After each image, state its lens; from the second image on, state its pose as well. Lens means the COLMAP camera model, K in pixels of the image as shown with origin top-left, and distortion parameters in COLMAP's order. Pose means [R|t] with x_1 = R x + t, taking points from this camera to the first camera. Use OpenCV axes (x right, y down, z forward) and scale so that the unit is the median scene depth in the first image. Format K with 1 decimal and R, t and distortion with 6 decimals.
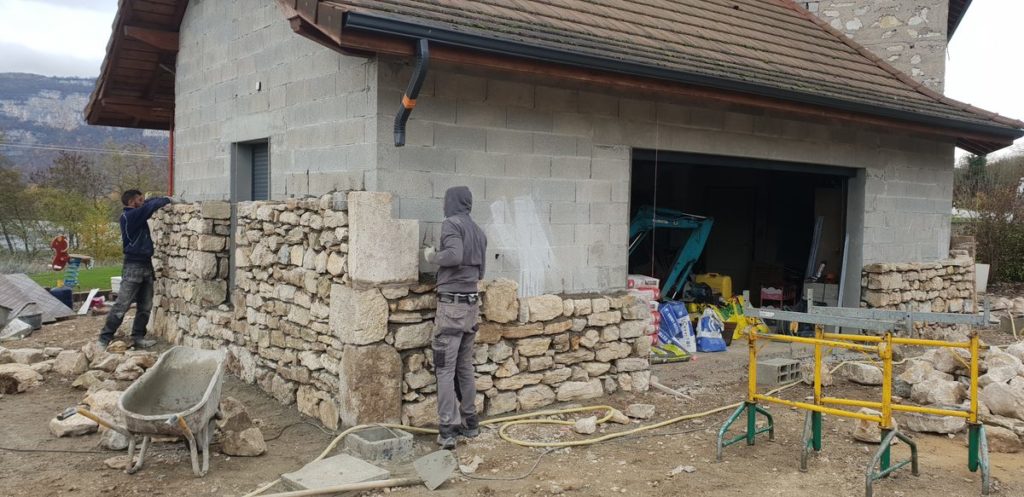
lens RADIAL K [[801.7, 0, 538.4], [0, 801.7, 246.6], [0, 0, 1]] dist [0.176499, -0.283170]
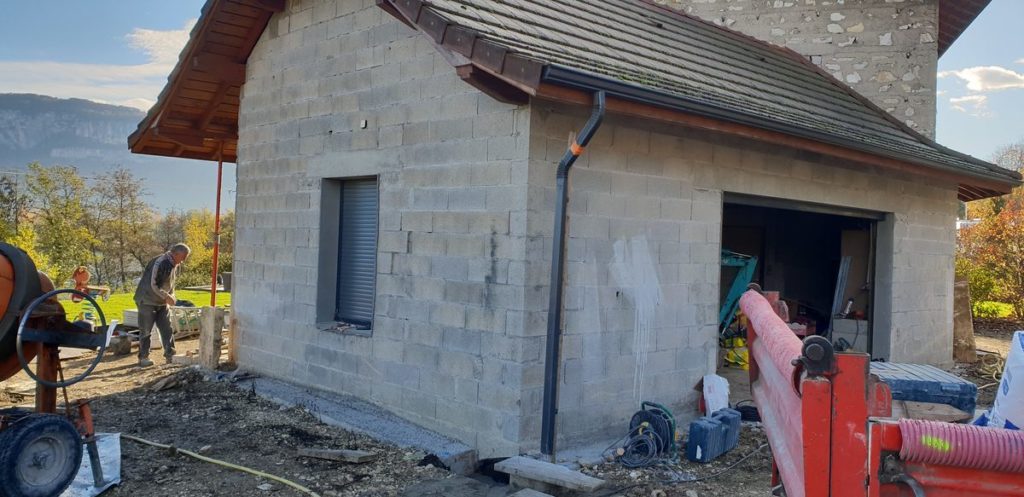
lens RADIAL K [[801.7, 0, 538.4], [0, 801.7, 246.6], [0, 0, 1]] dist [0.176499, -0.283170]
pose [[0.992986, 0.013498, 0.117458, -0.236743], [-0.009249, 0.999285, -0.036648, -0.008911], [-0.117869, 0.035305, 0.992401, -0.019636]]
